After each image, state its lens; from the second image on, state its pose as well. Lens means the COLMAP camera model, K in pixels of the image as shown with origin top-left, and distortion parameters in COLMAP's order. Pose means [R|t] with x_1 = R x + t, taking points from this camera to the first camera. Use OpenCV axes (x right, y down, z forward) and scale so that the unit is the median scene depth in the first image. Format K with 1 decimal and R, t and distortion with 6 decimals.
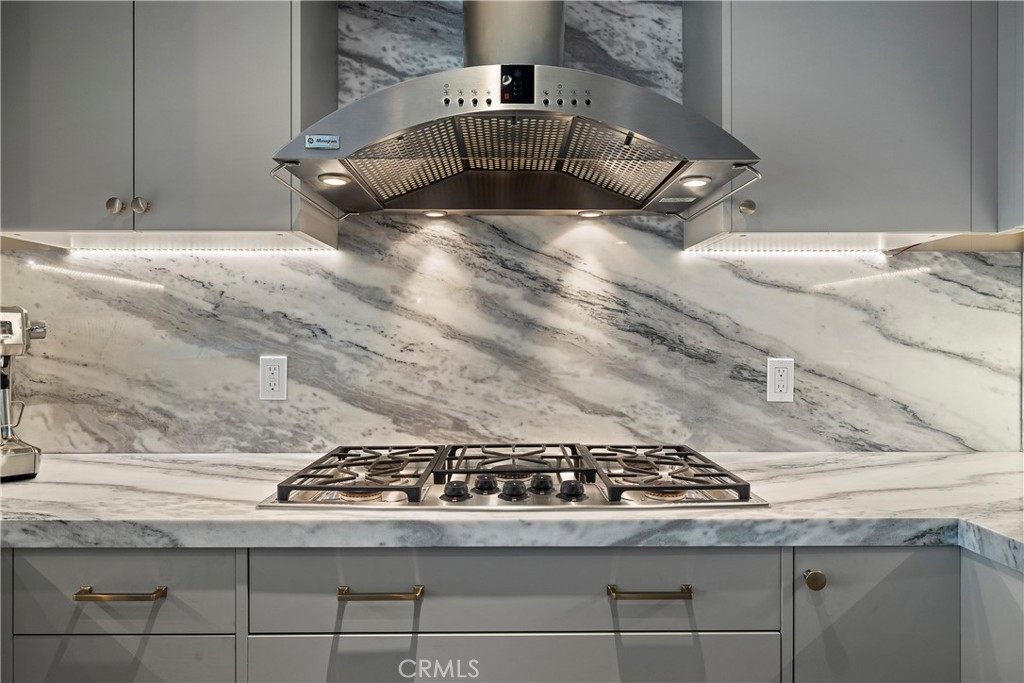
lens RADIAL K [[632.0, 0, 512.2], [0, 632.0, 334.7], [0, 0, 1]] dist [-0.006377, -0.000128]
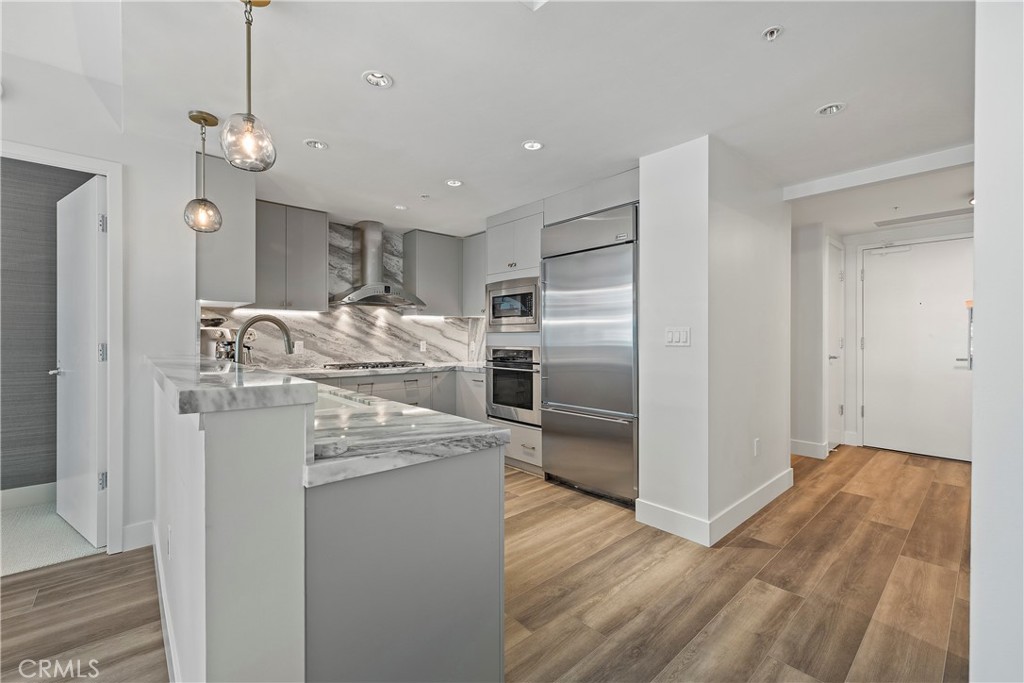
lens RADIAL K [[432.1, 0, 513.8], [0, 432.1, 337.2], [0, 0, 1]] dist [0.001793, -0.000802]
pose [[0.748558, -0.000081, 0.663069, -1.099587], [-0.003438, 0.999986, 0.004003, -0.006385], [-0.663060, -0.005276, 0.748548, -1.671619]]
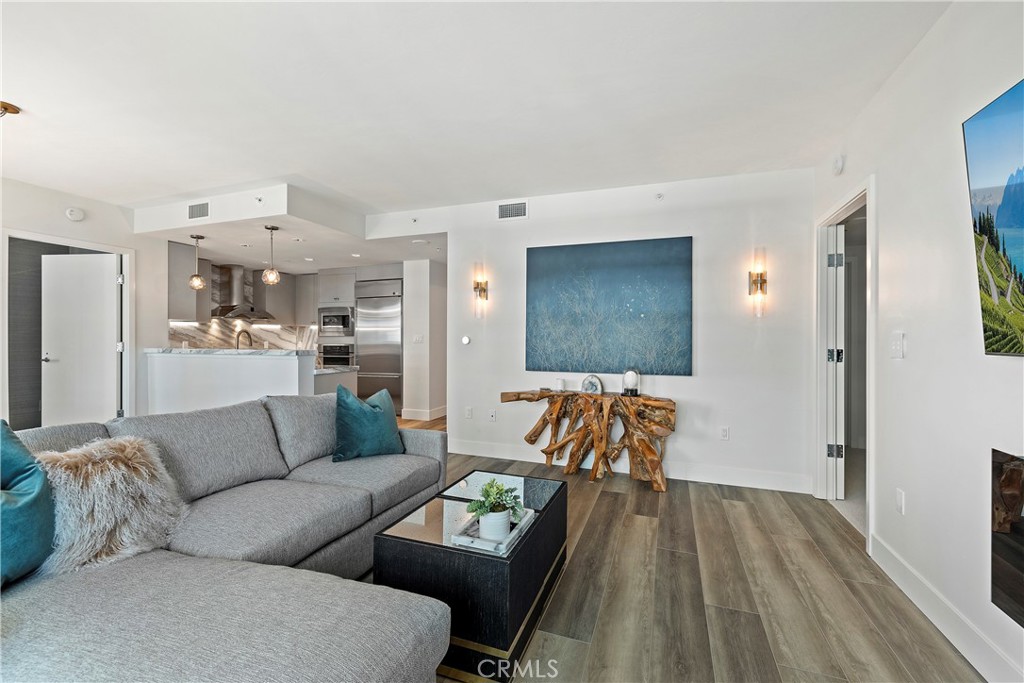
lens RADIAL K [[432.1, 0, 509.6], [0, 432.1, 342.9], [0, 0, 1]] dist [0.001793, -0.000802]
pose [[0.364675, -0.010081, 0.931080, -2.869949], [-0.006219, 0.999893, 0.013262, -0.024955], [-0.931114, -0.010626, 0.364573, -3.030070]]
